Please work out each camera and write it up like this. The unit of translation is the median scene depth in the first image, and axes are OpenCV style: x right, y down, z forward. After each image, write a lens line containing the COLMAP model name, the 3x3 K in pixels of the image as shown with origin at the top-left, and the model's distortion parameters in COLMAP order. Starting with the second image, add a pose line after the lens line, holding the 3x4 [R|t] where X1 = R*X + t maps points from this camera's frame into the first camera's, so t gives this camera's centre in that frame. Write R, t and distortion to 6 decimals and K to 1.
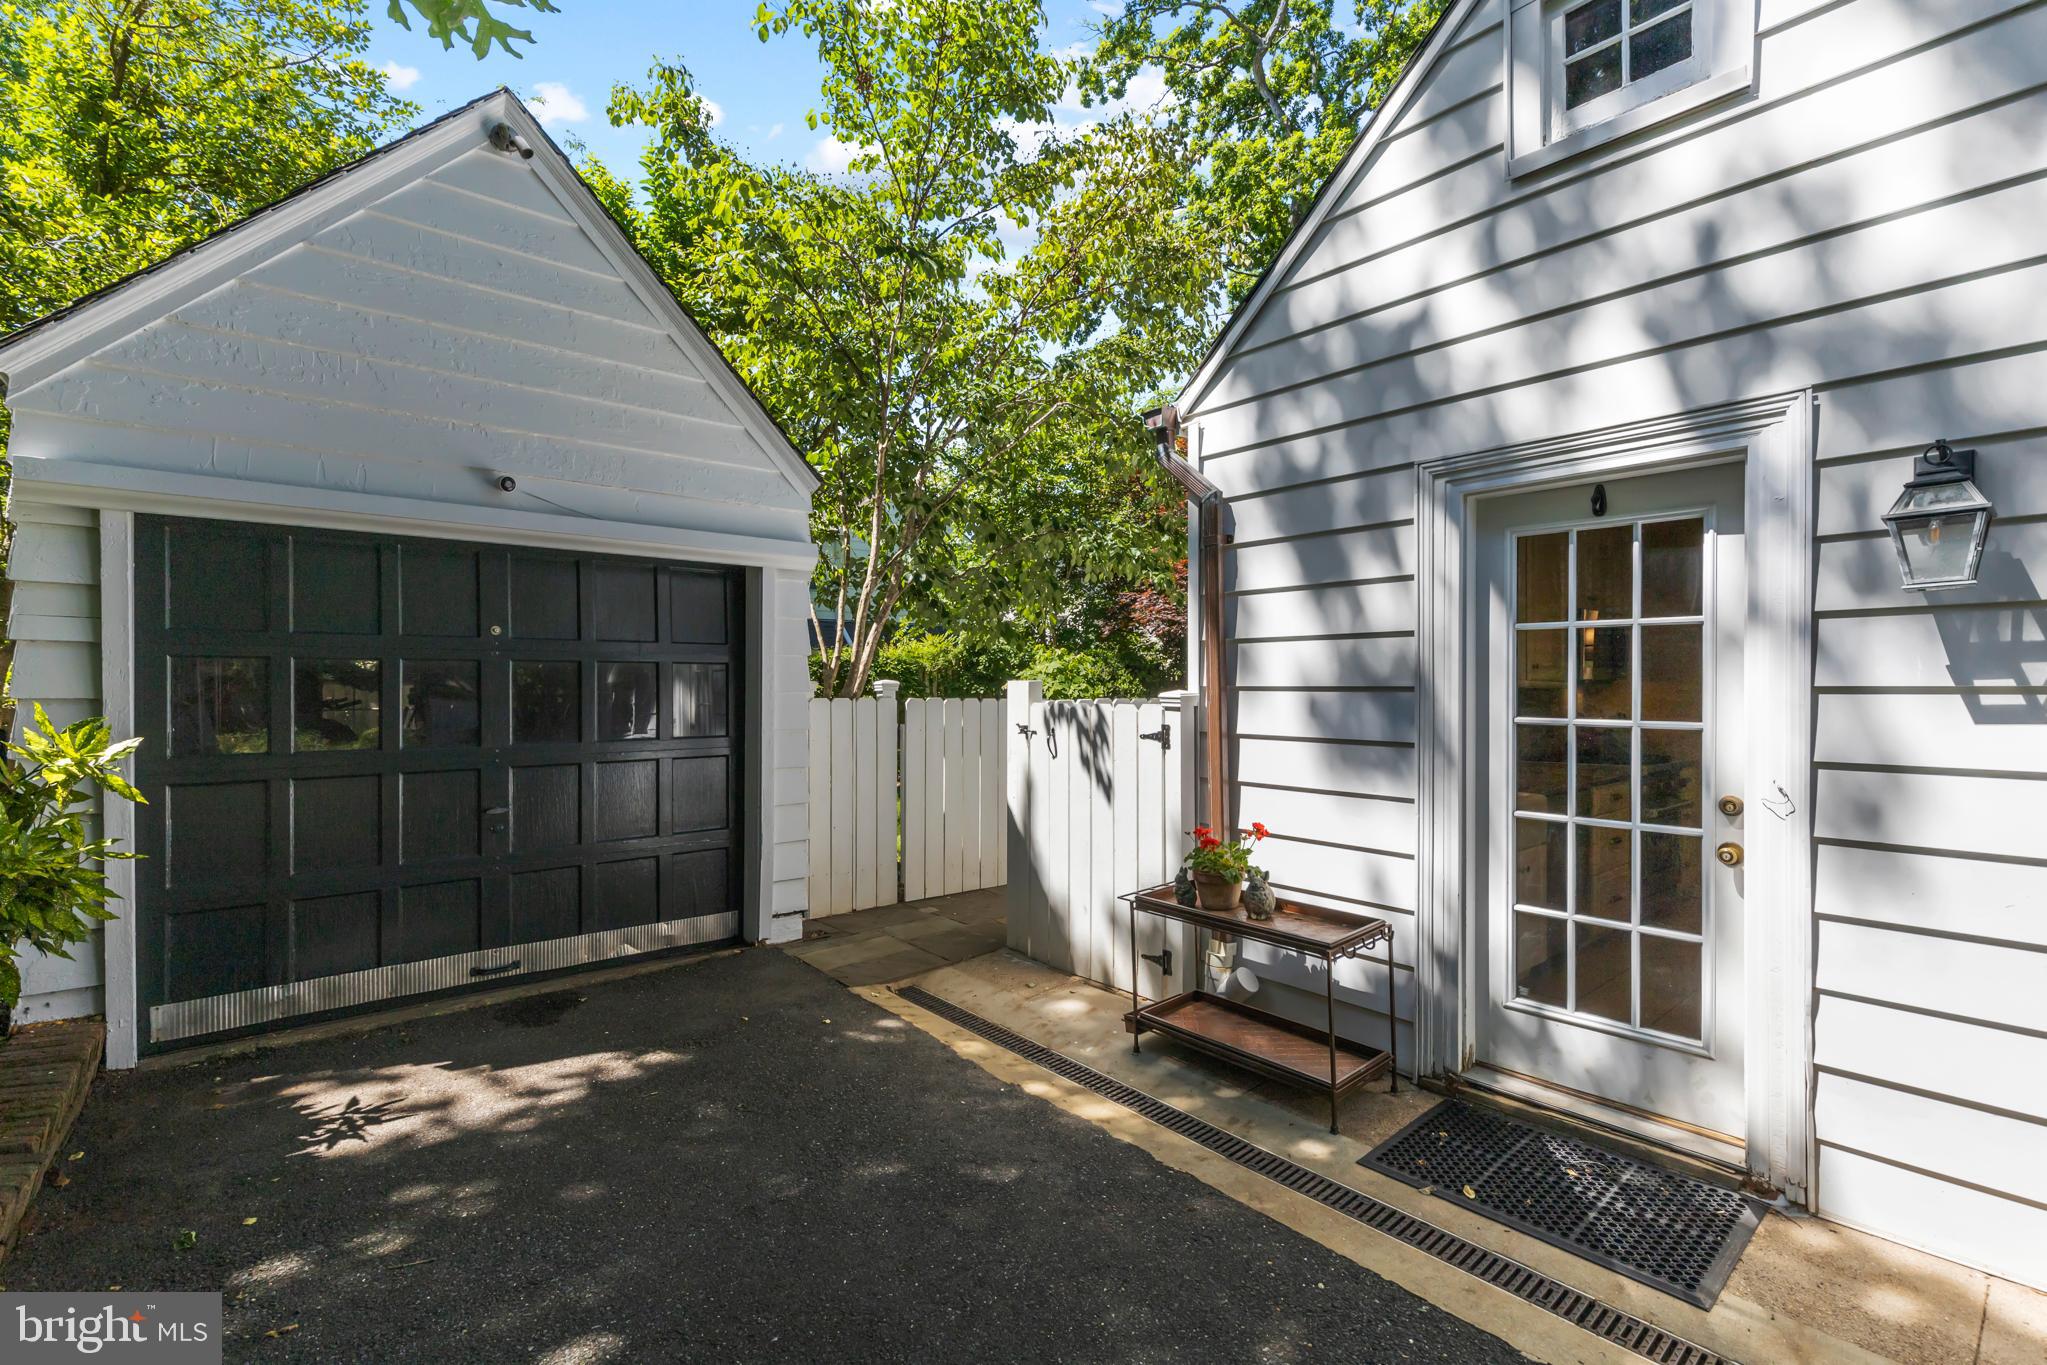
lens RADIAL K [[924.6, 0, 1026.0], [0, 924.6, 684.7], [0, 0, 1]] dist [0.002303, 0.001397]
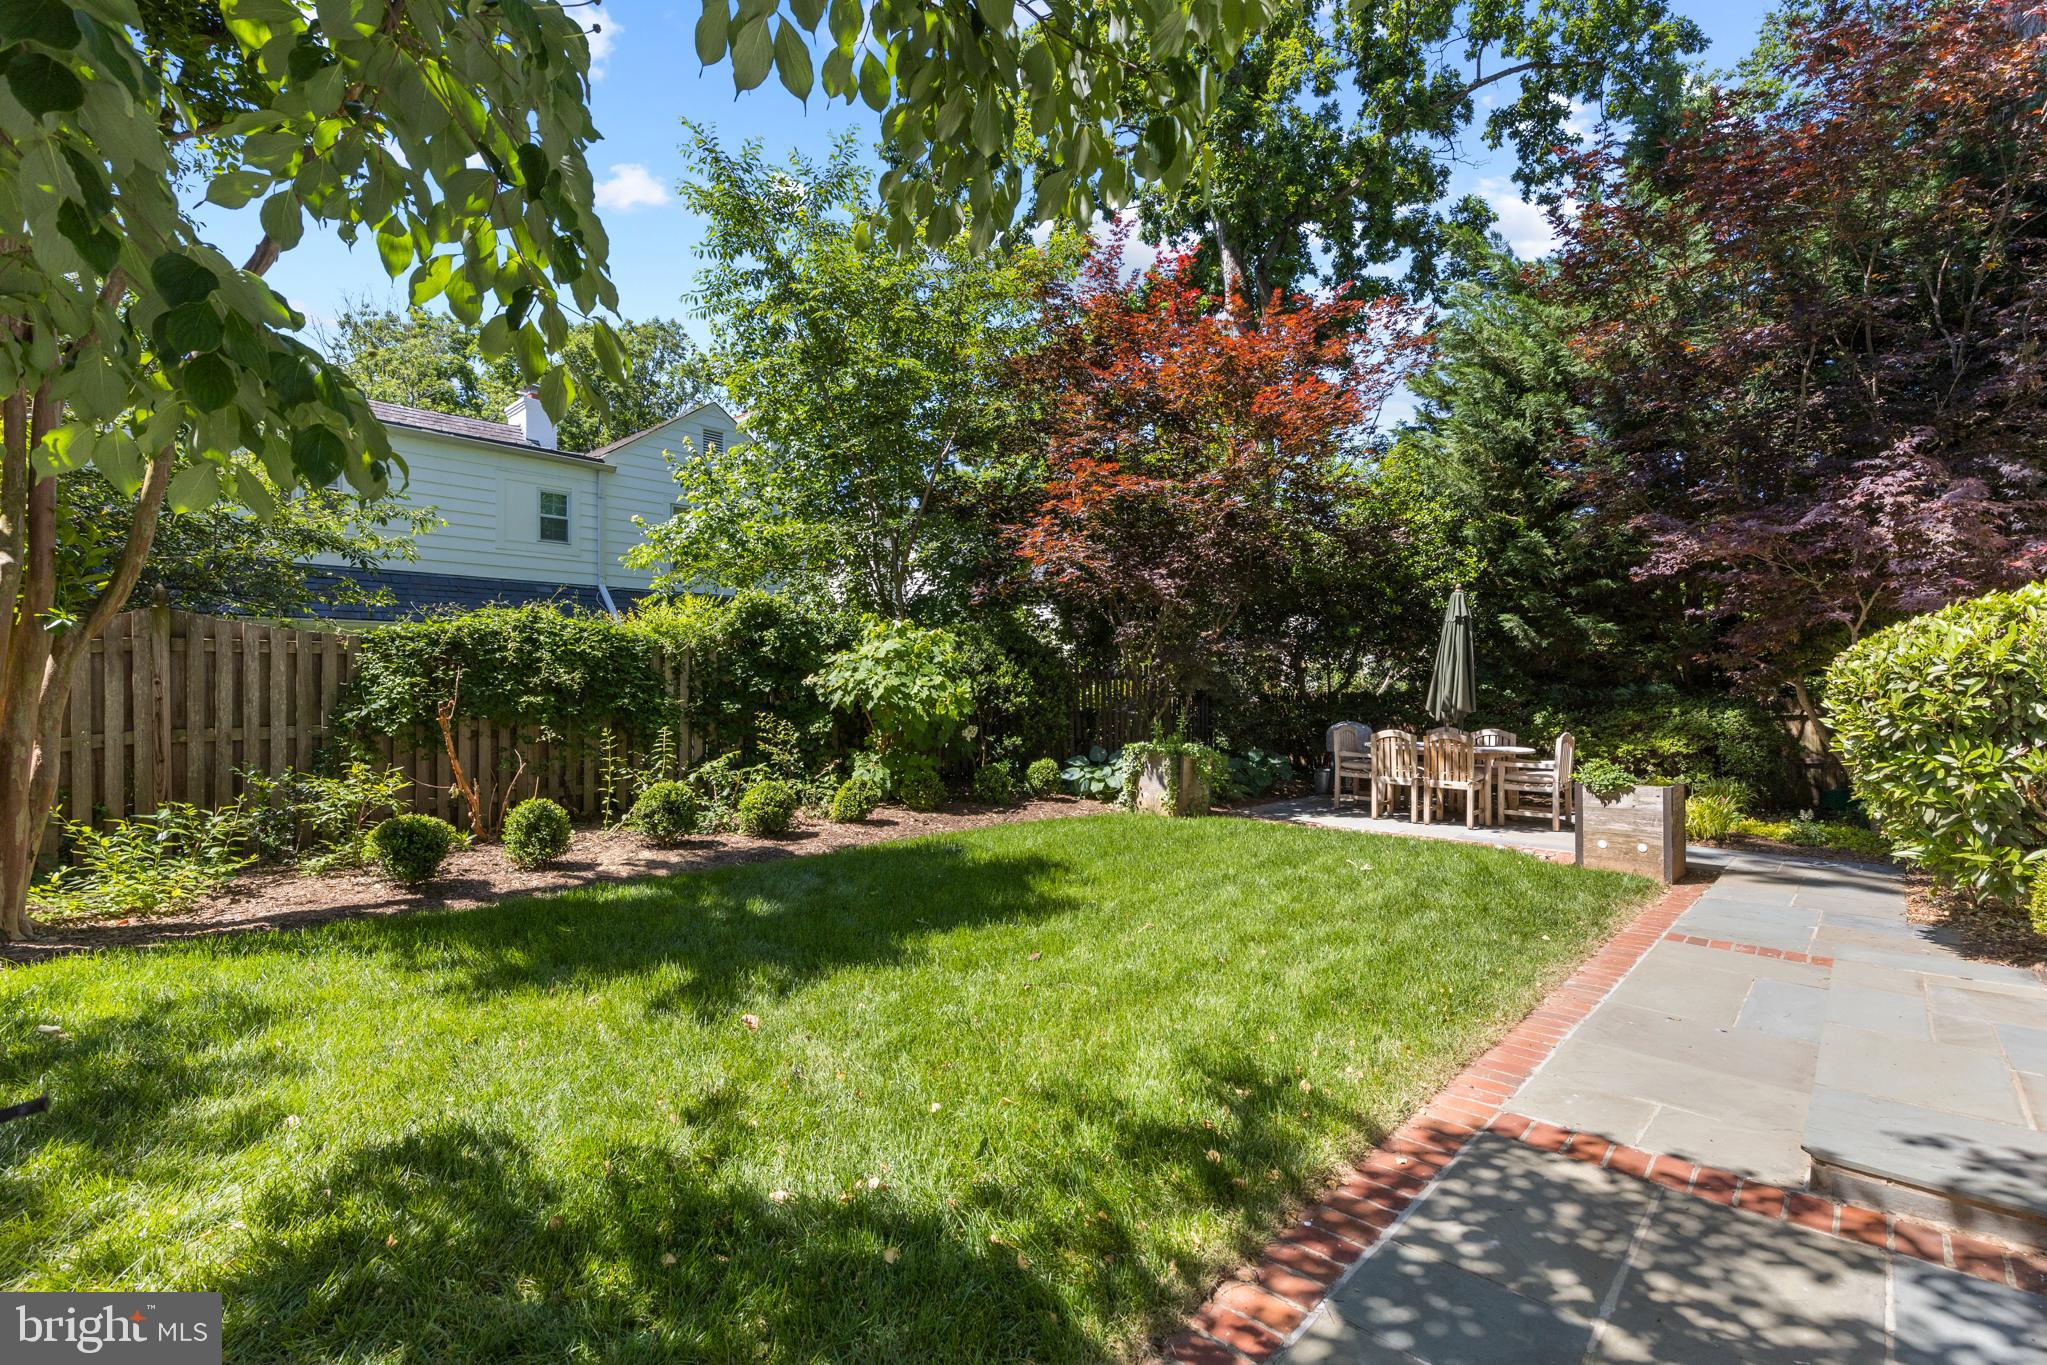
lens RADIAL K [[924.6, 0, 1021.5], [0, 924.6, 686.5], [0, 0, 1]] dist [0.002303, 0.001397]
pose [[0.992328, 0.001737, 0.123624, 0.040566], [-0.001565, 0.999998, -0.001488, 0.006263], [-0.123626, 0.001283, 0.992328, 0.385208]]
